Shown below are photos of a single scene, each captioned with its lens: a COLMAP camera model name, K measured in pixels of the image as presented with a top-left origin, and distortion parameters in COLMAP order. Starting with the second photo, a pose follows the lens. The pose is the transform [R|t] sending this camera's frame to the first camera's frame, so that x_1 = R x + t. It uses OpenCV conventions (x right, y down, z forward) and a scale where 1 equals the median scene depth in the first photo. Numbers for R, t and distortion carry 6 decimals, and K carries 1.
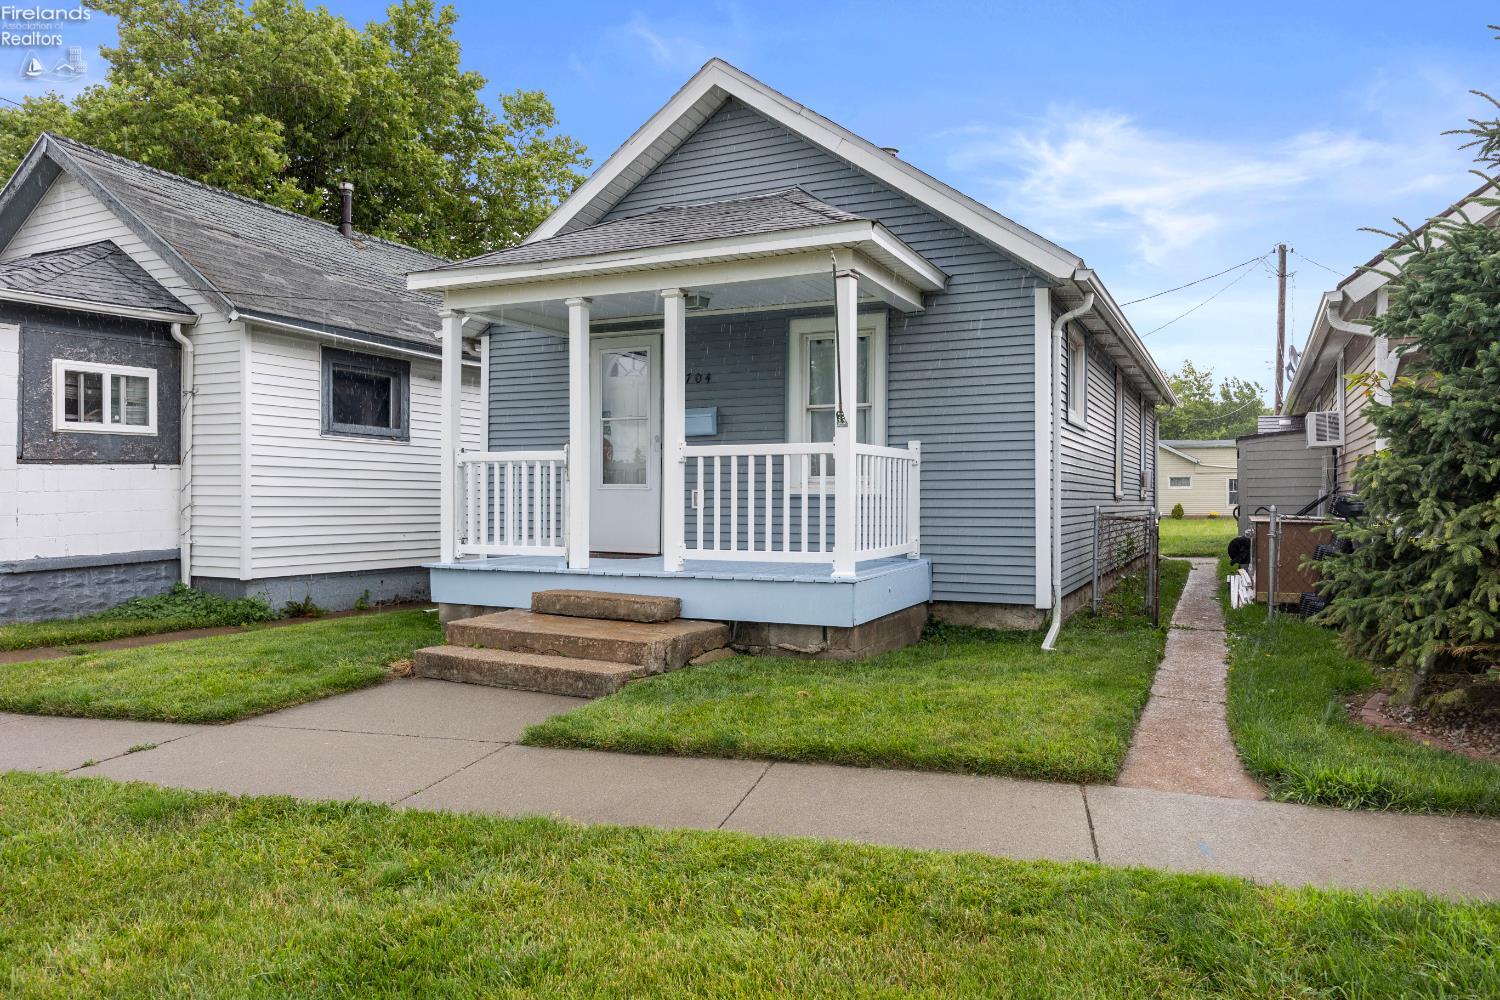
lens RADIAL K [[1017.9, 0, 750.0], [0, 1017.9, 500.0], [0, 0, 1]] dist [-0.007097, -0.000681]
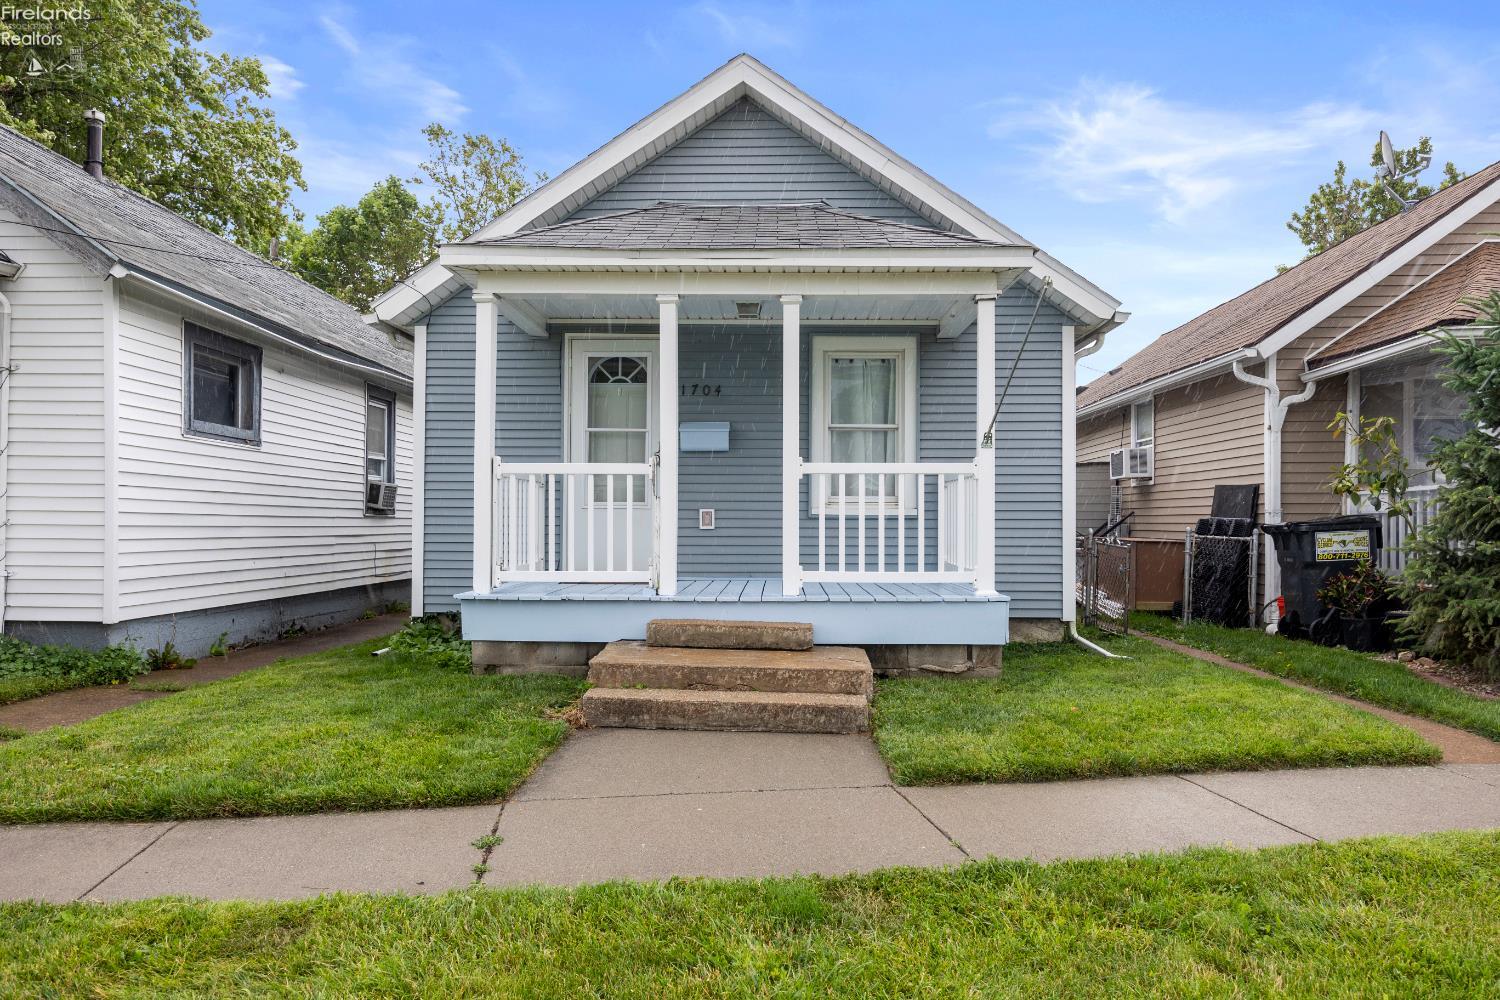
lens RADIAL K [[1026.4, 0, 748.7], [0, 1026.4, 525.6], [0, 0, 1]] dist [-0.007192, -0.002826]
pose [[0.910873, 0.002750, 0.412678, -0.444657], [-0.003809, 0.999991, 0.001743, 0.003618], [-0.412669, -0.003160, 0.910875, 0.133891]]
